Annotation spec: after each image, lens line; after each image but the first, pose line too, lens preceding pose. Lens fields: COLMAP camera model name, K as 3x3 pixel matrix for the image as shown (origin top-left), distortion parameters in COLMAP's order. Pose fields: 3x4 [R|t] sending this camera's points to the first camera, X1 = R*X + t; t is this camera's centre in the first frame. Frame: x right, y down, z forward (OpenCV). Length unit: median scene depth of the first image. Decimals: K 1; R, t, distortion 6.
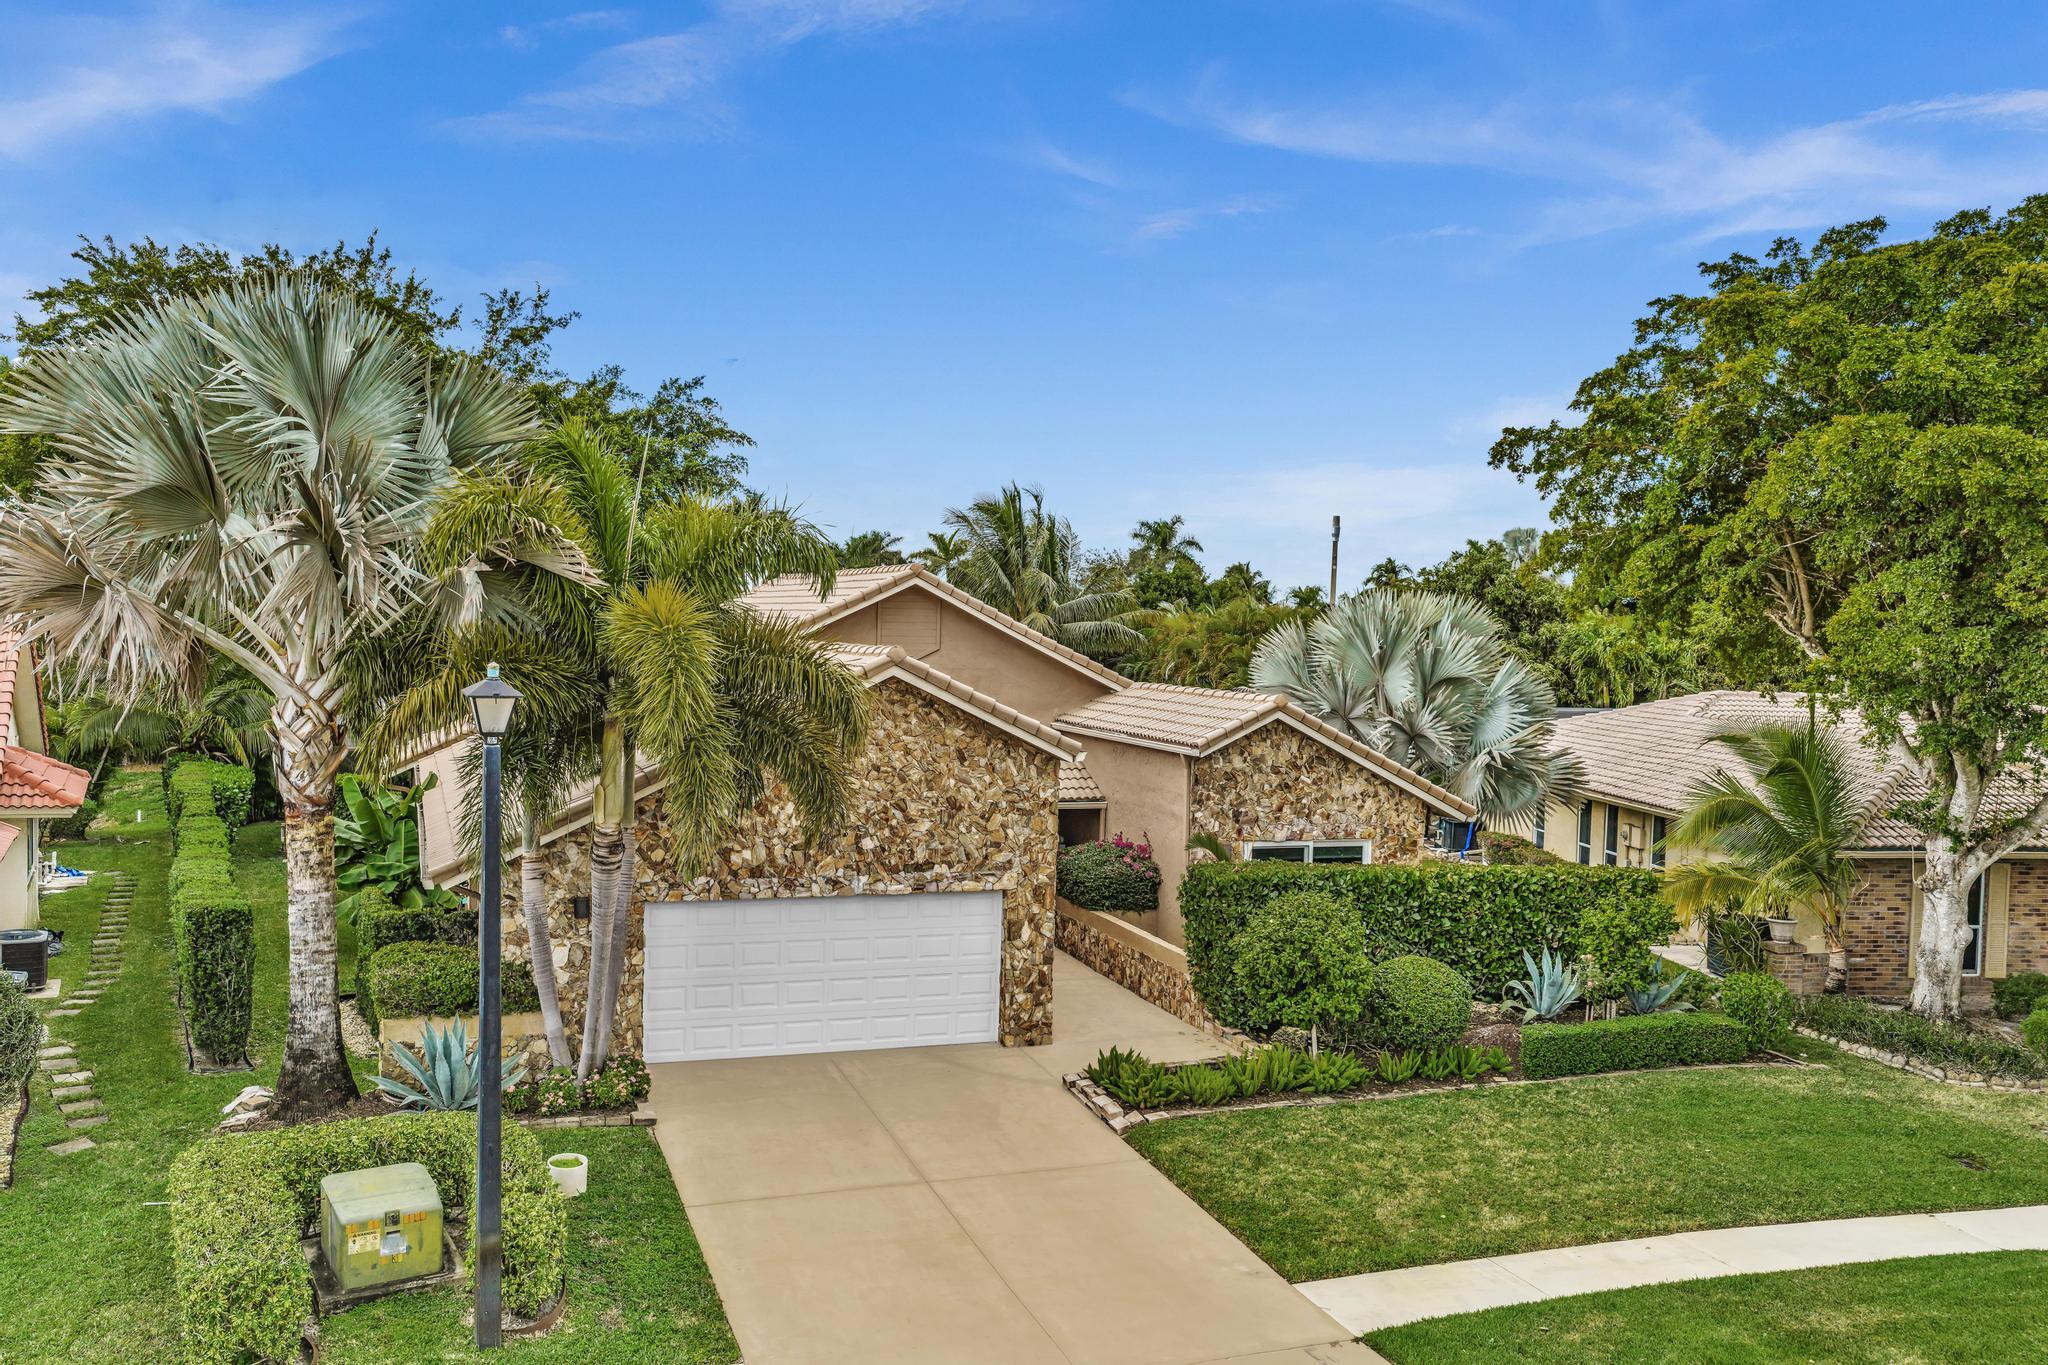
lens RADIAL K [[1704.4, 0, 1030.2], [0, 1704.4, 676.2], [0, 0, 1]] dist [0.023609, -0.031086]
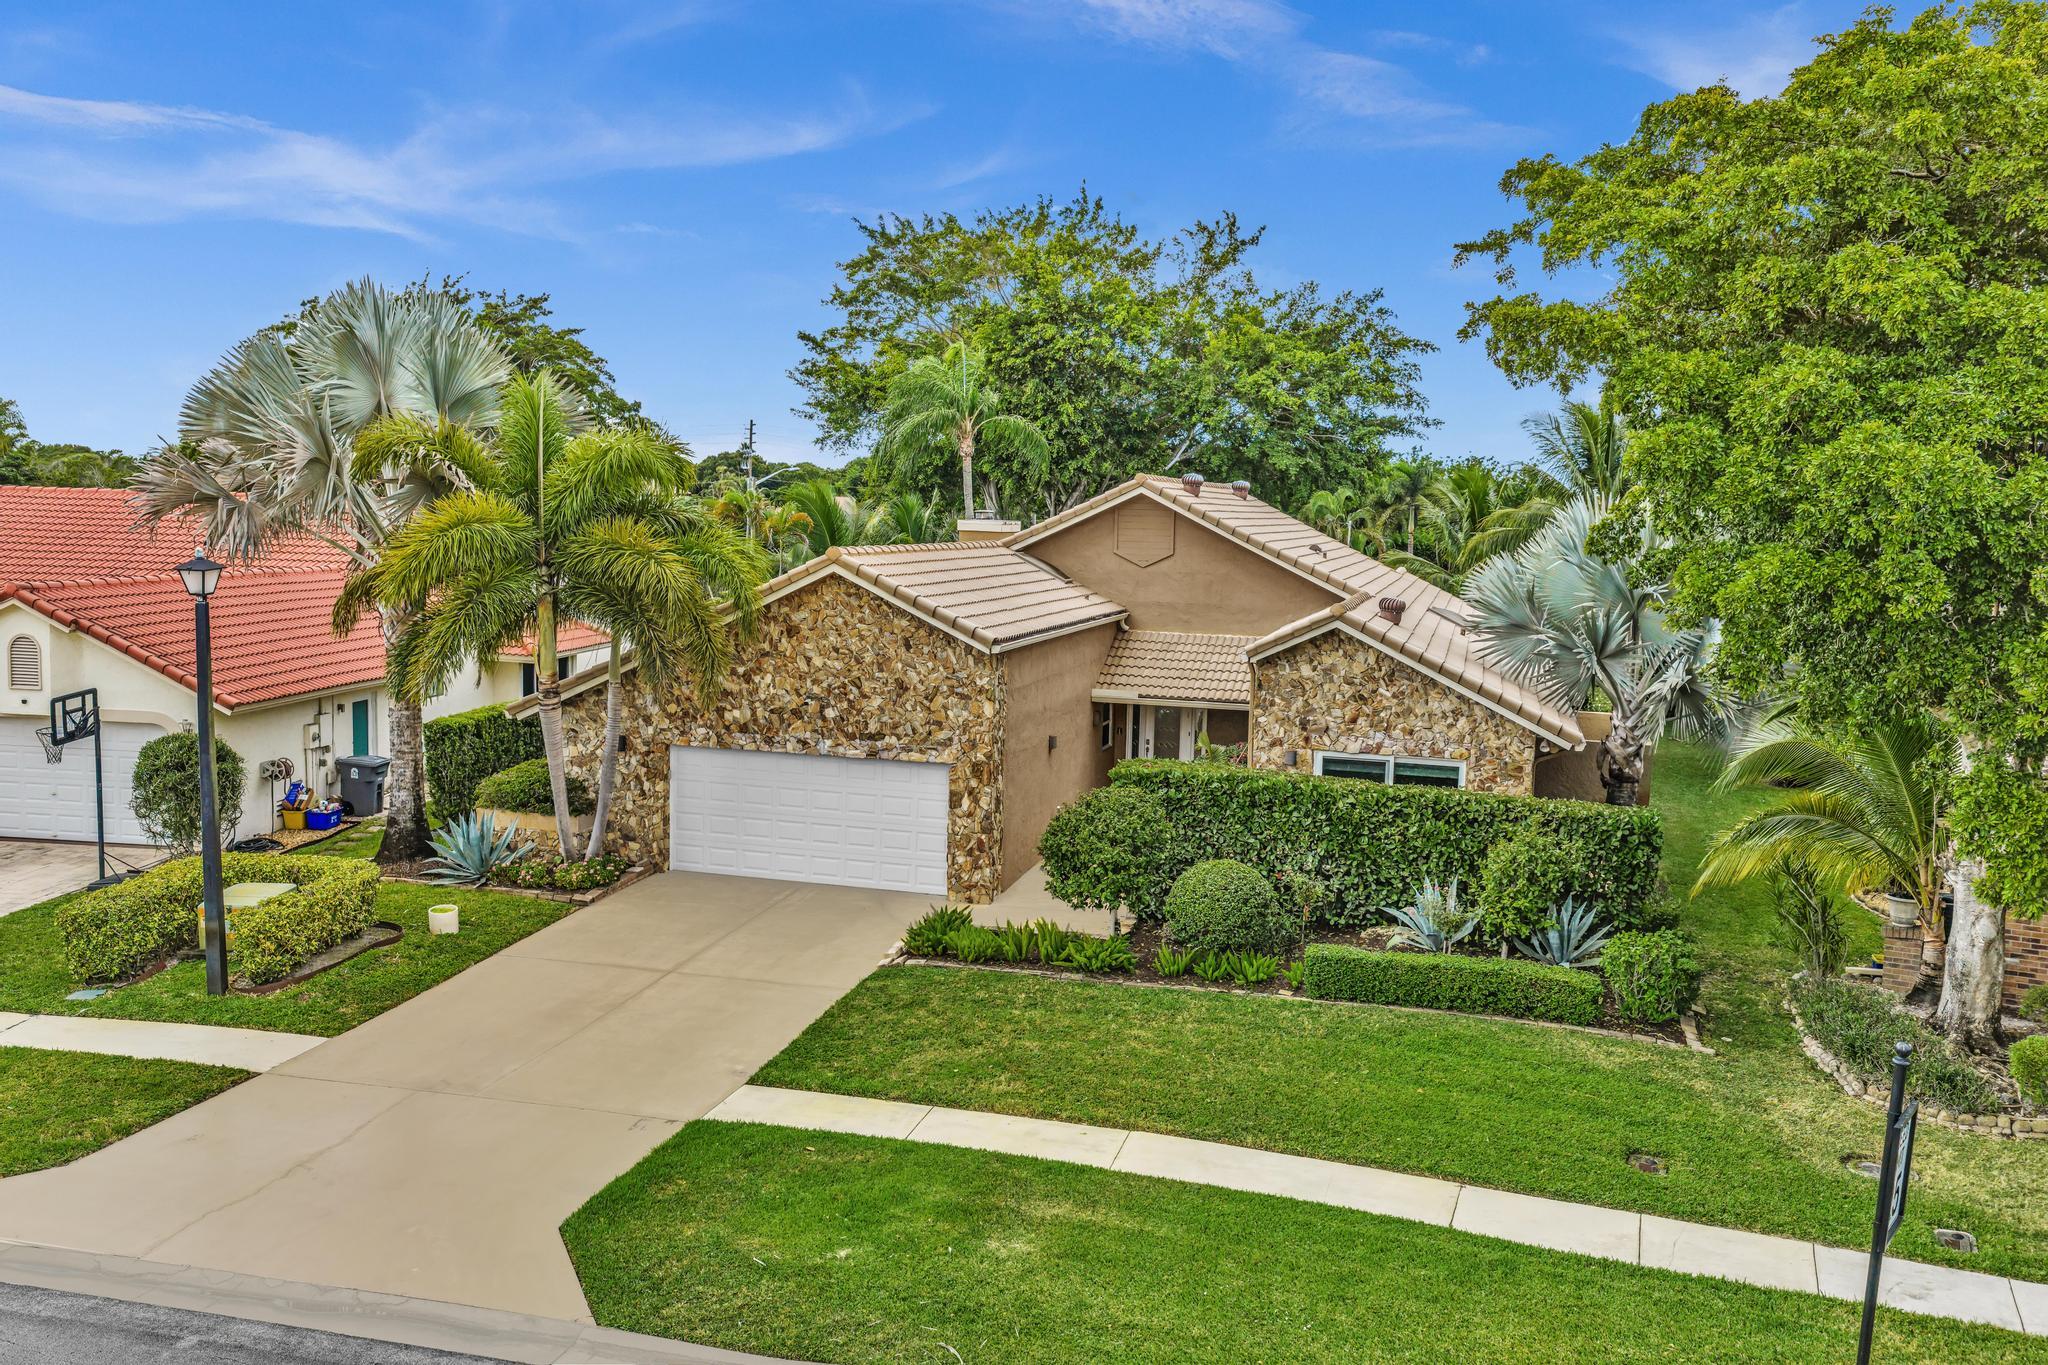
lens RADIAL K [[1704.4, 0, 1042.3], [0, 1704.4, 688.3], [0, 0, 1]] dist [0.023609, -0.031086]
pose [[0.813670, 0.061382, -0.578078, 0.706259], [-0.026133, 0.997267, 0.069110, -0.005155], [0.580740, -0.041126, 0.813050, 0.116832]]
